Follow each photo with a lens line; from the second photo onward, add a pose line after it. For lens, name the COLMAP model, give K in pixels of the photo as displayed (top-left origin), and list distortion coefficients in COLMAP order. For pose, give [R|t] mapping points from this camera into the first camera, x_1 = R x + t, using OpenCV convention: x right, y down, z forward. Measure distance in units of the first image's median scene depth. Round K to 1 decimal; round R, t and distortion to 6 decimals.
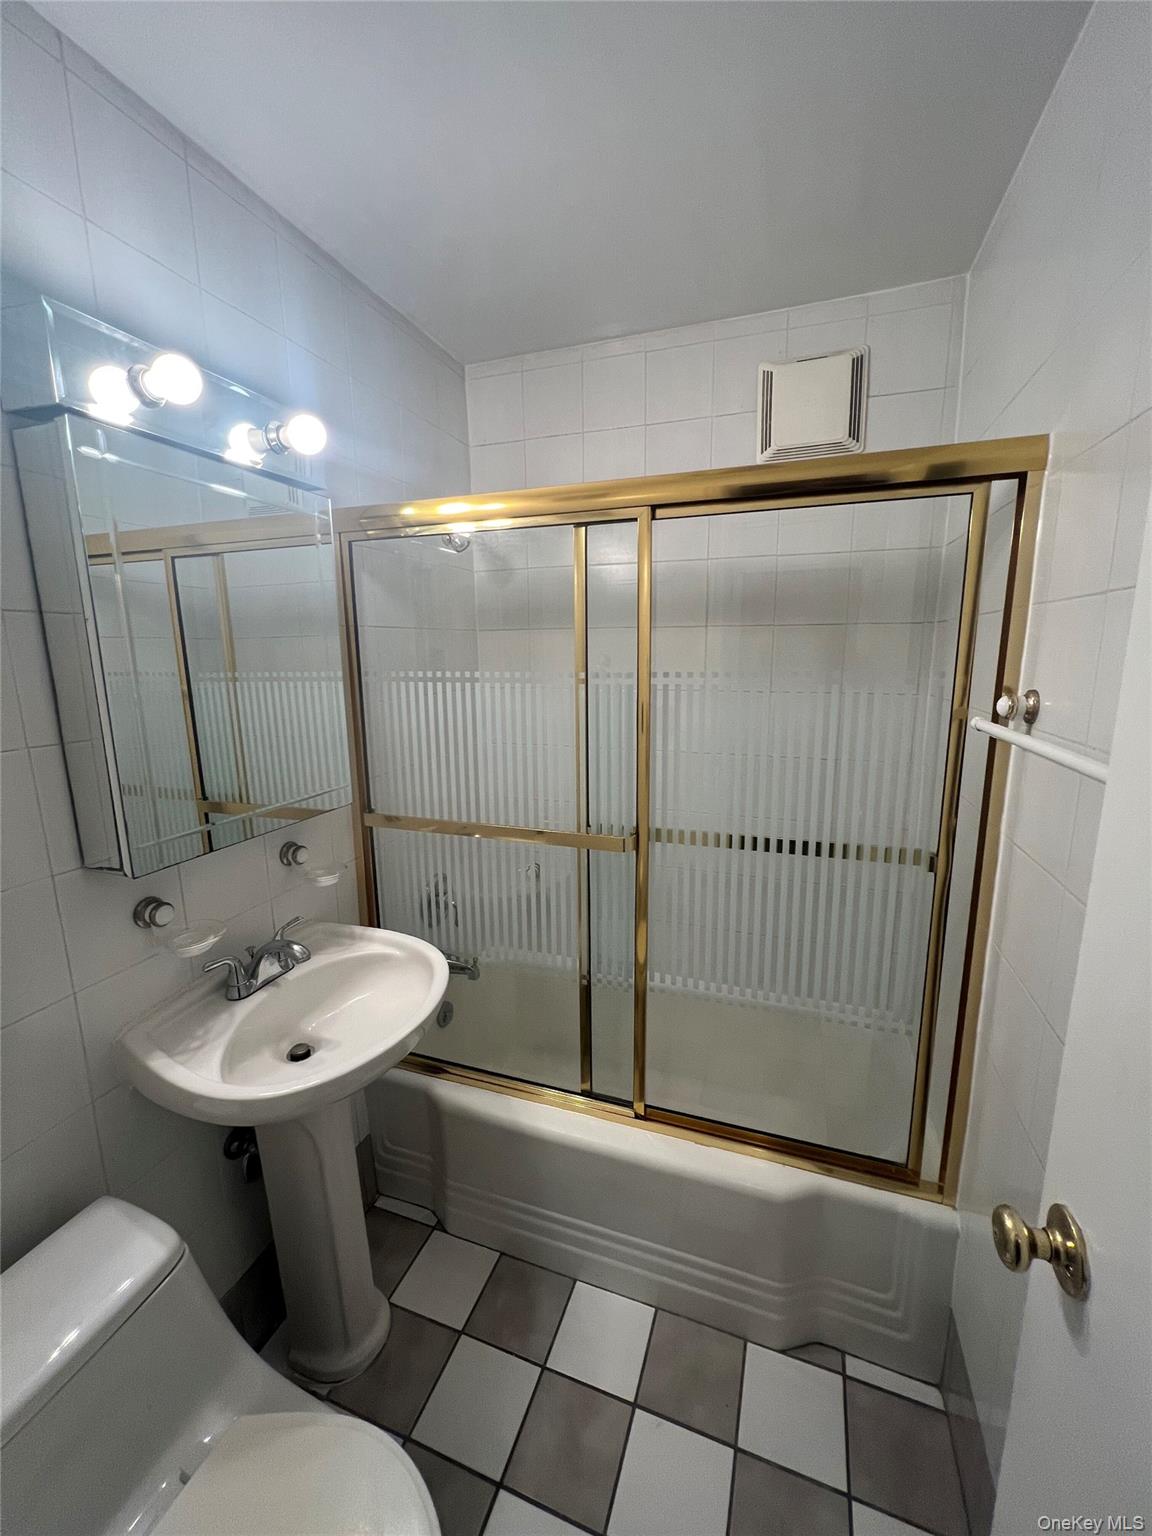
lens RADIAL K [[614.4, 0, 581.8], [0, 614.4, 761.0], [0, 0, 1]] dist [0.011684, -0.000002]
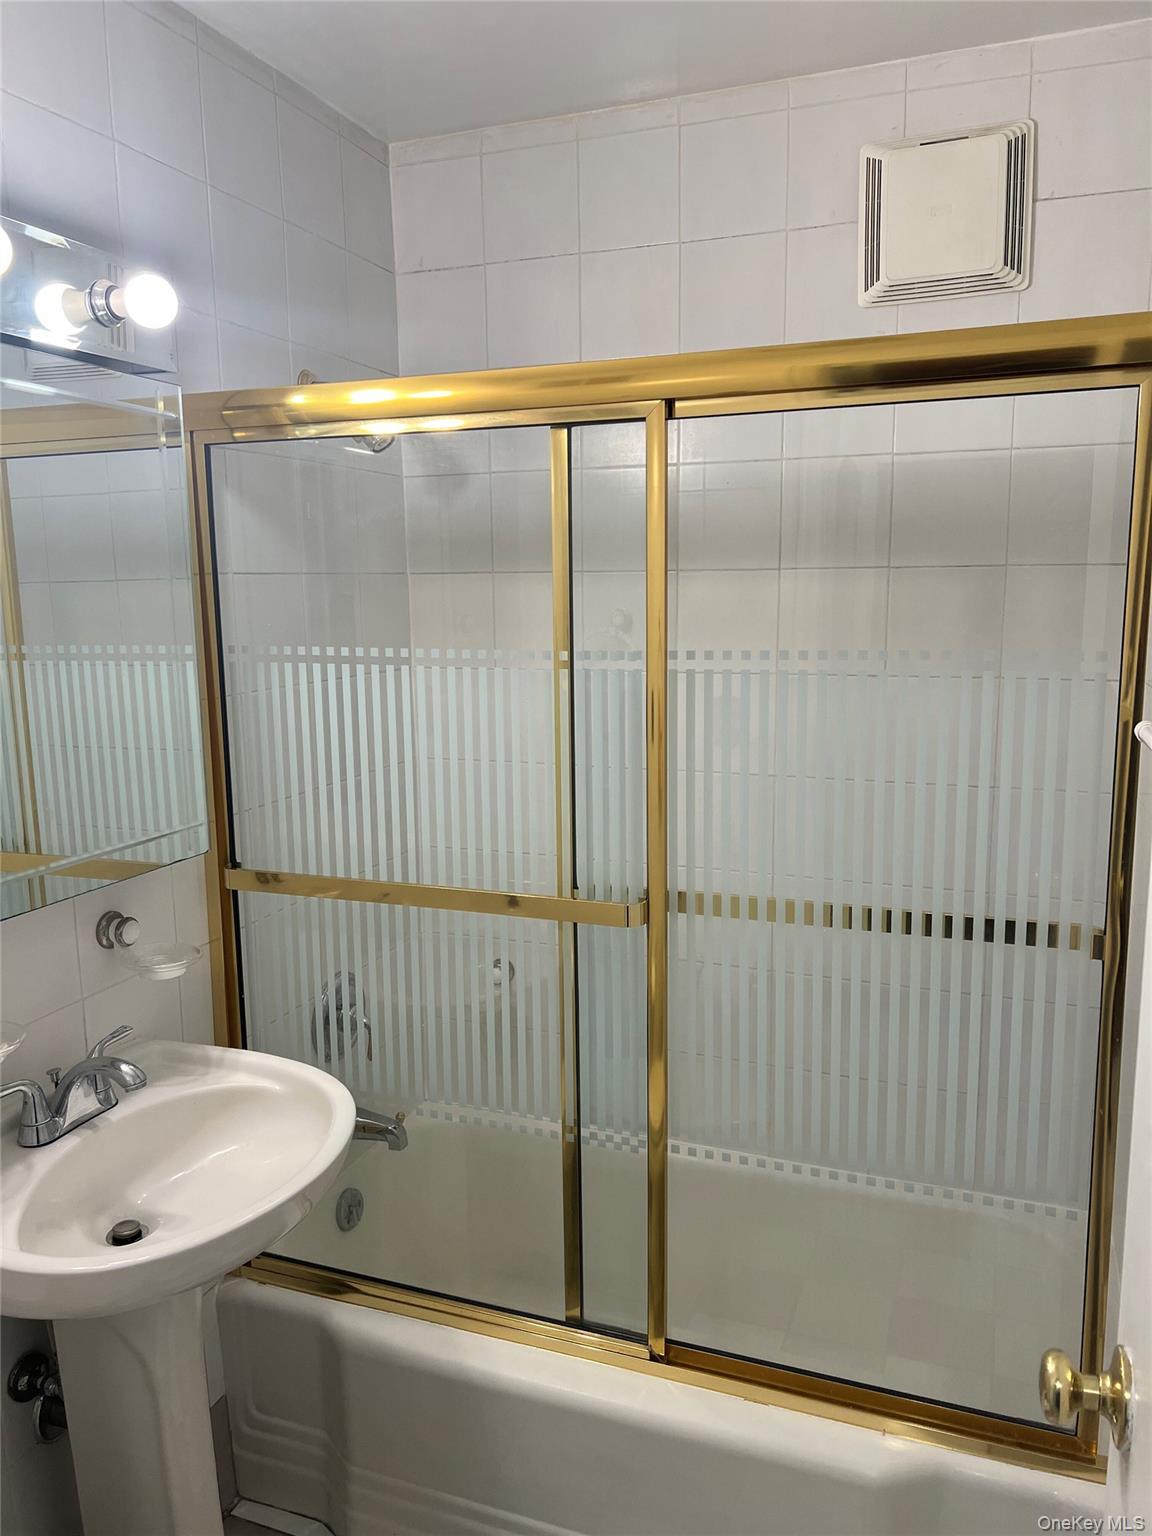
lens RADIAL K [[1164.4, 0, 579.4], [0, 1164.4, 767.9], [0, 0, 1]] dist [0.082487, -0.078943]
pose [[0.999558, 0.002888, -0.029587, 0.049279], [-0.003462, 0.999807, -0.019347, 0.003647], [0.029526, 0.019441, 0.999375, -0.212782]]
